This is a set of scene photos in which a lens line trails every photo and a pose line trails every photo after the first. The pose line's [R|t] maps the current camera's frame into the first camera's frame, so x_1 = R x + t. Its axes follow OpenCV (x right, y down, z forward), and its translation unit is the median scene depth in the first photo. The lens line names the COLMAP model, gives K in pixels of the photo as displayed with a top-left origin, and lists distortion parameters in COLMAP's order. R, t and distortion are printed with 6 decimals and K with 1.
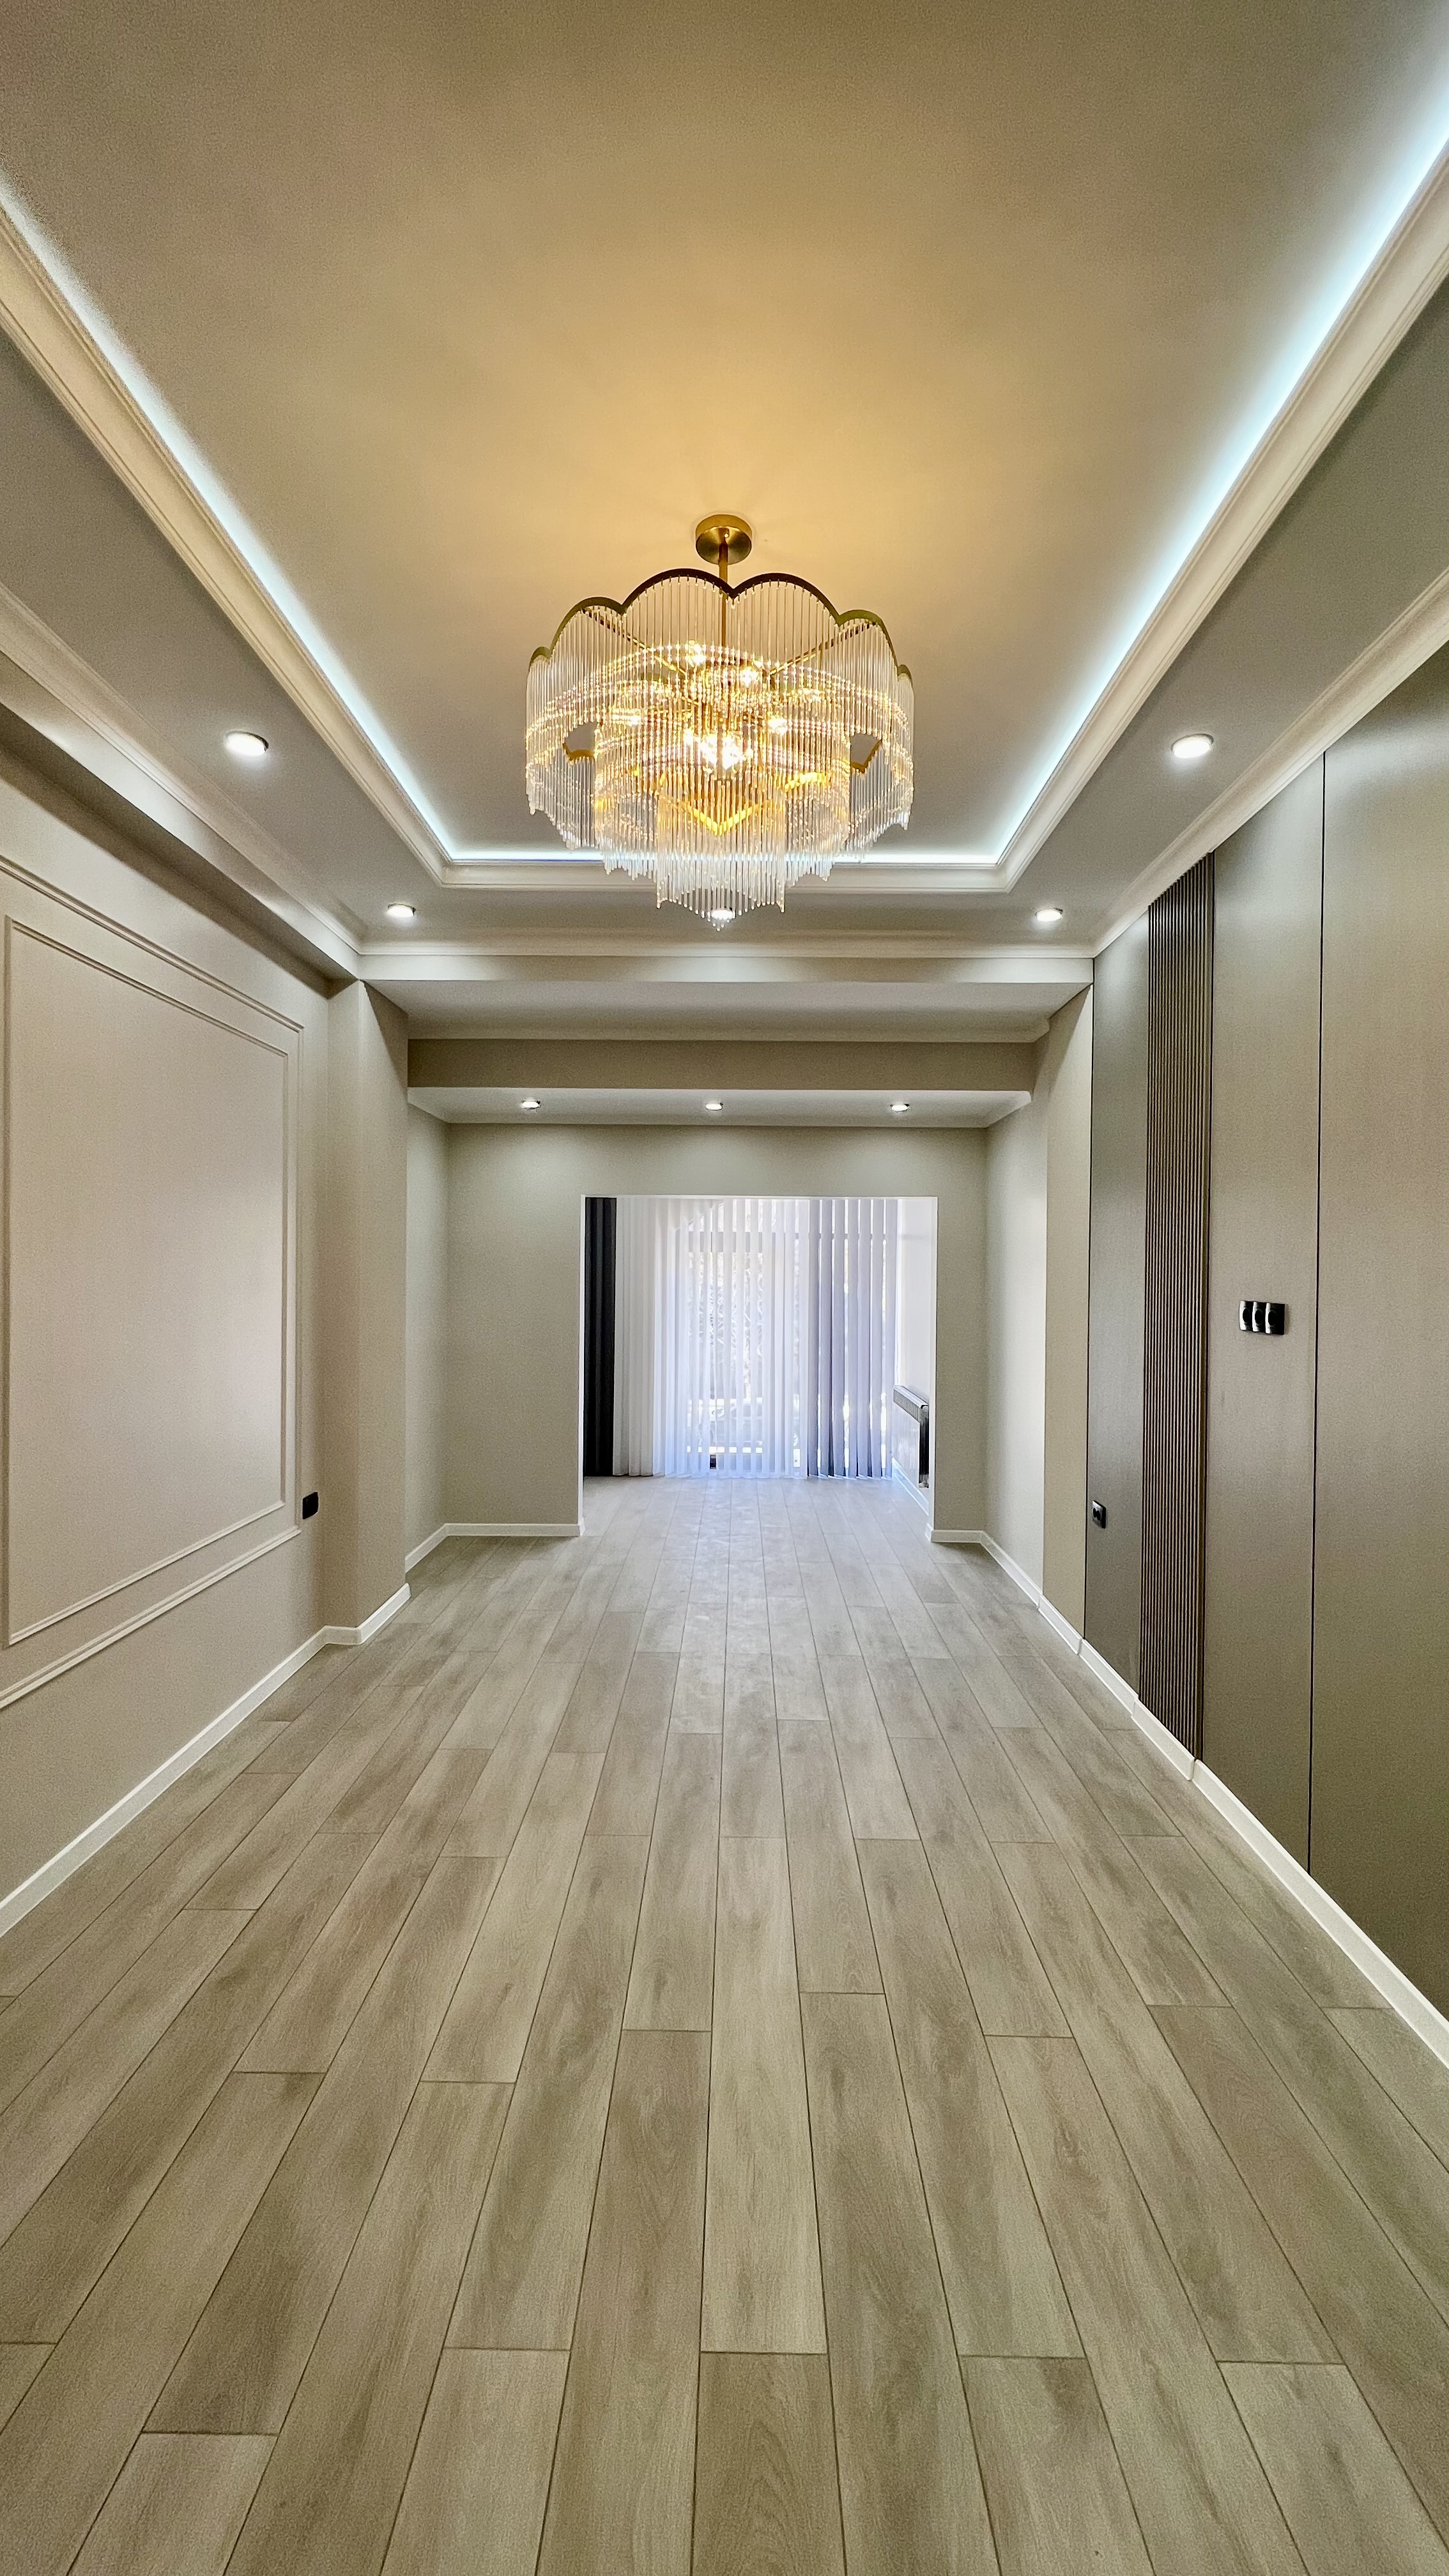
lens RADIAL K [[1010.6, 0, 727.6], [0, 1010.6, 1273.2], [0, 0, 1]] dist [0.000785, 0.000110]
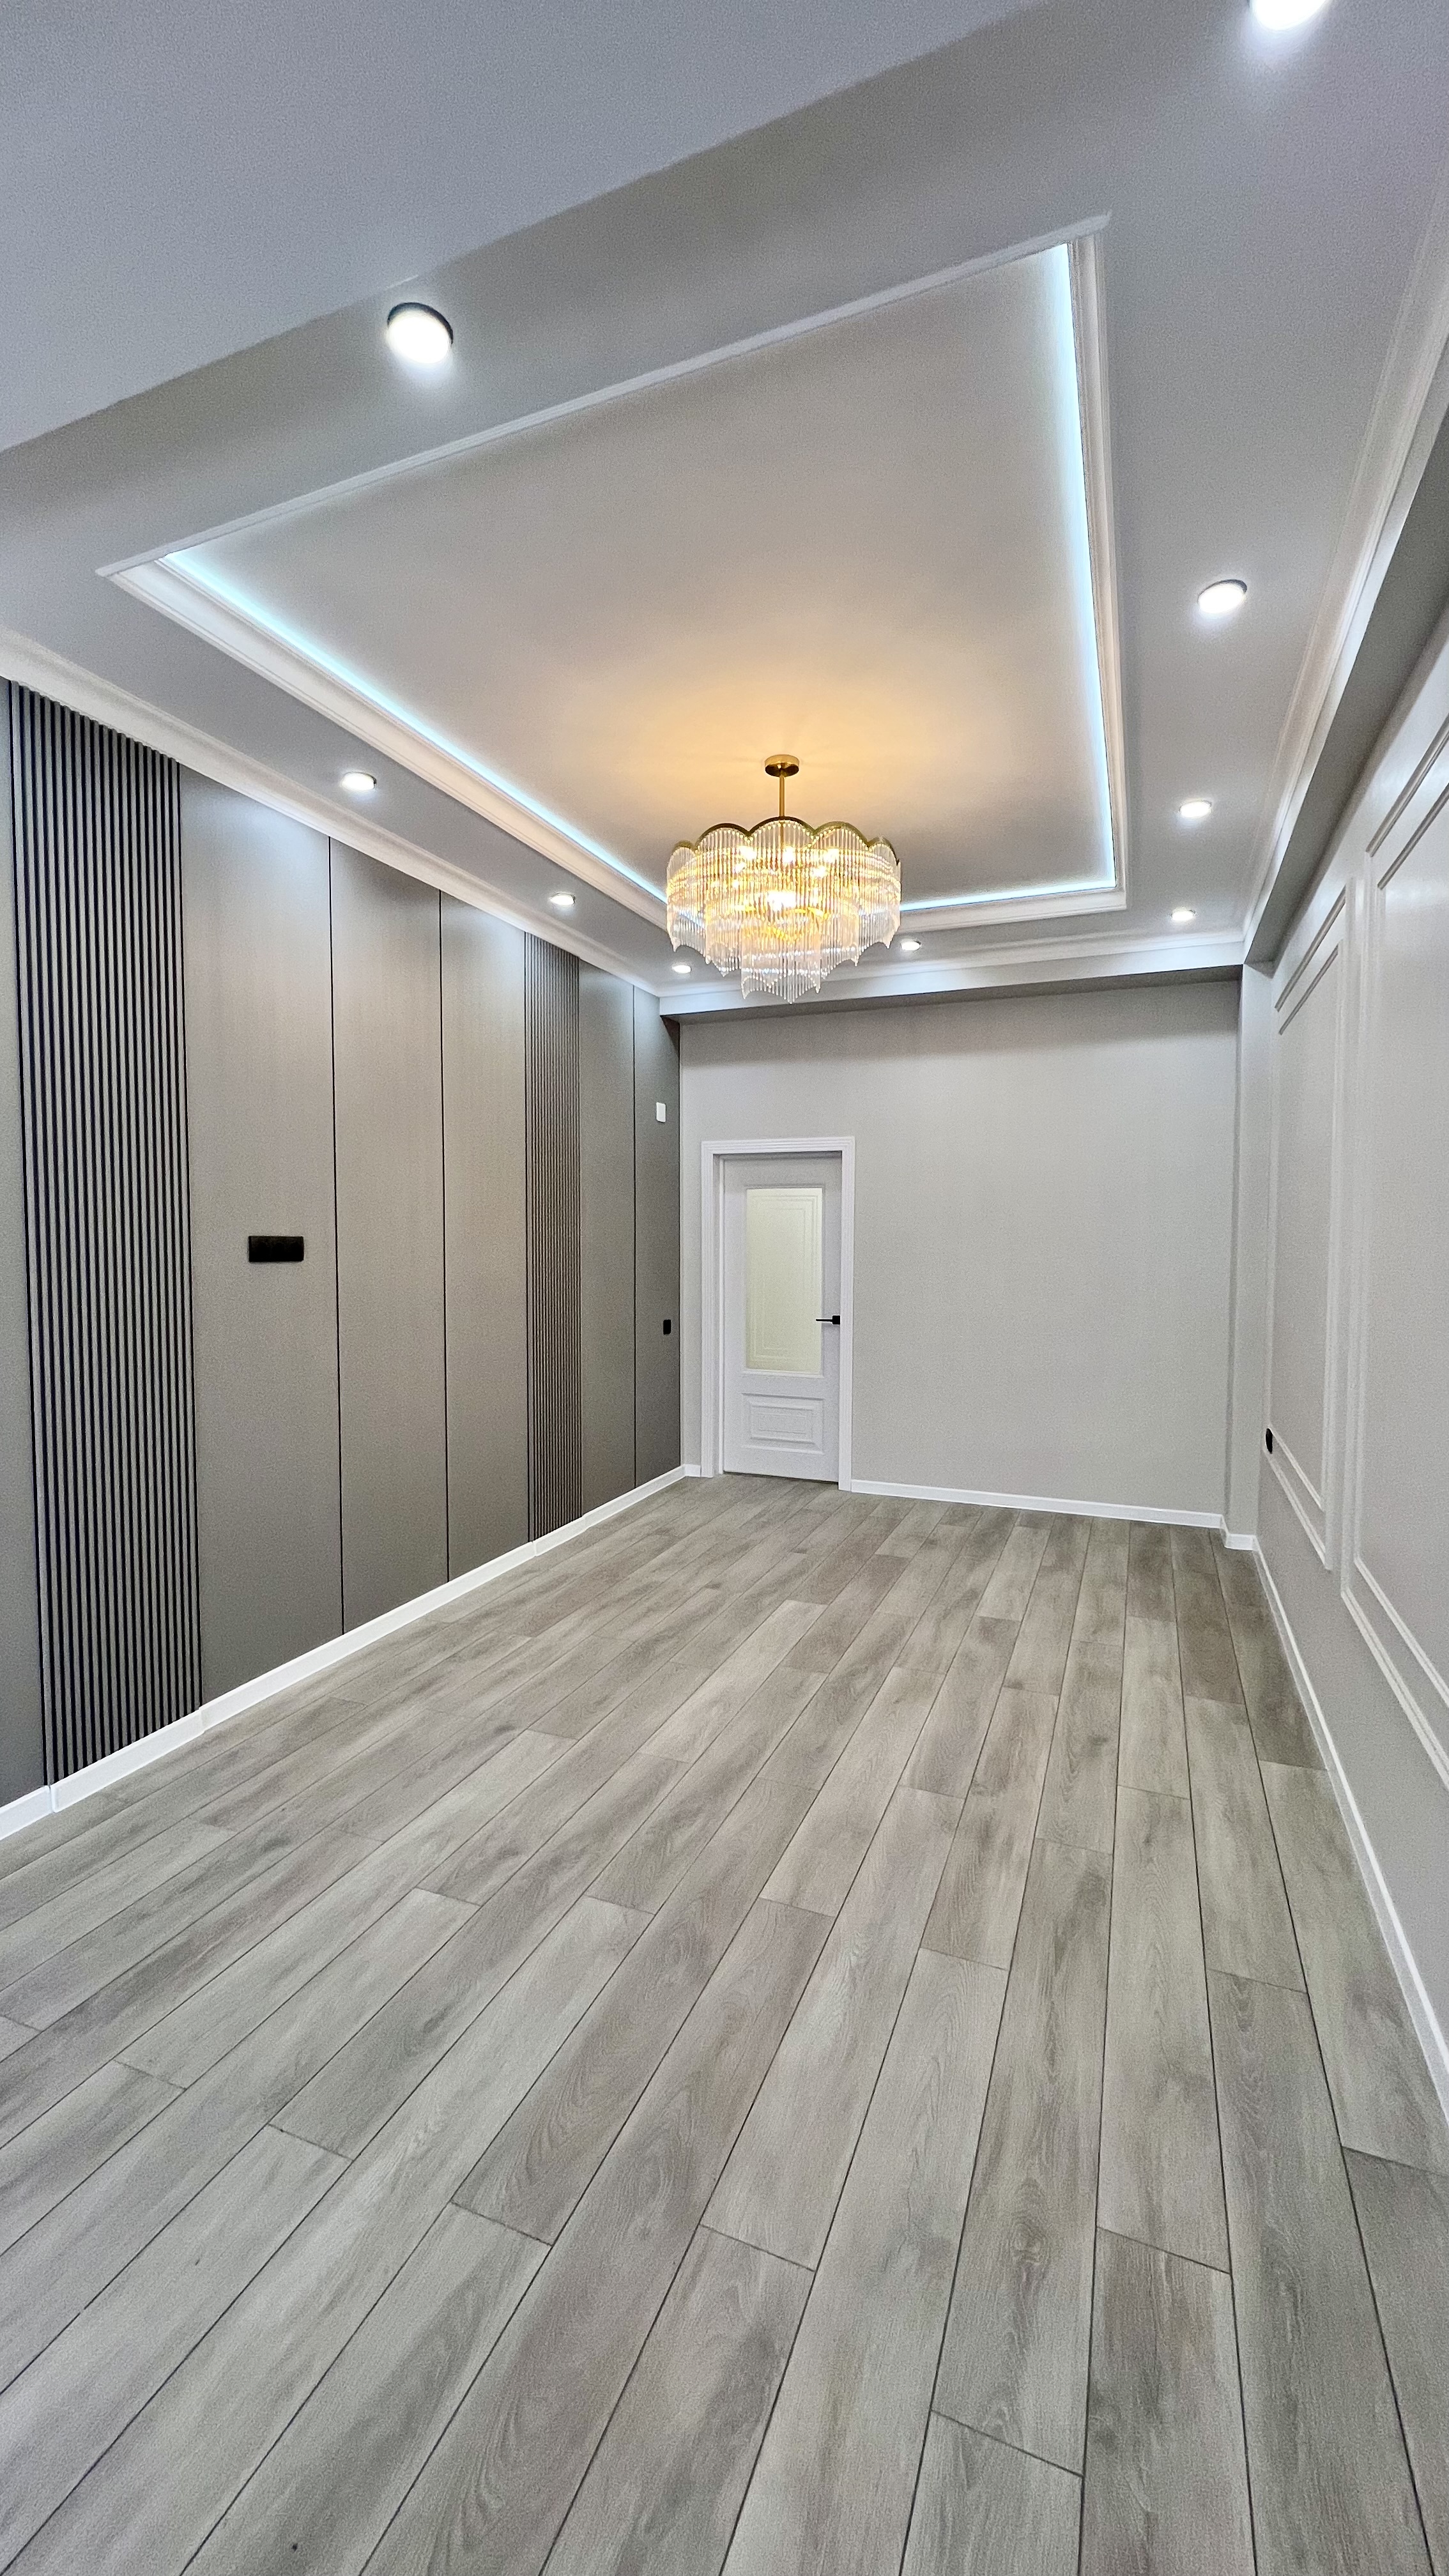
lens RADIAL K [[1010.6, 0, 725.0], [0, 1010.6, 1289.9], [0, 0, 1]] dist [0.000785, 0.000110]
pose [[-0.927602, -0.030983, 0.372284, -0.405610], [-0.009691, 0.998215, 0.058930, 0.015182], [-0.373445, 0.051056, -0.926246, 1.912373]]
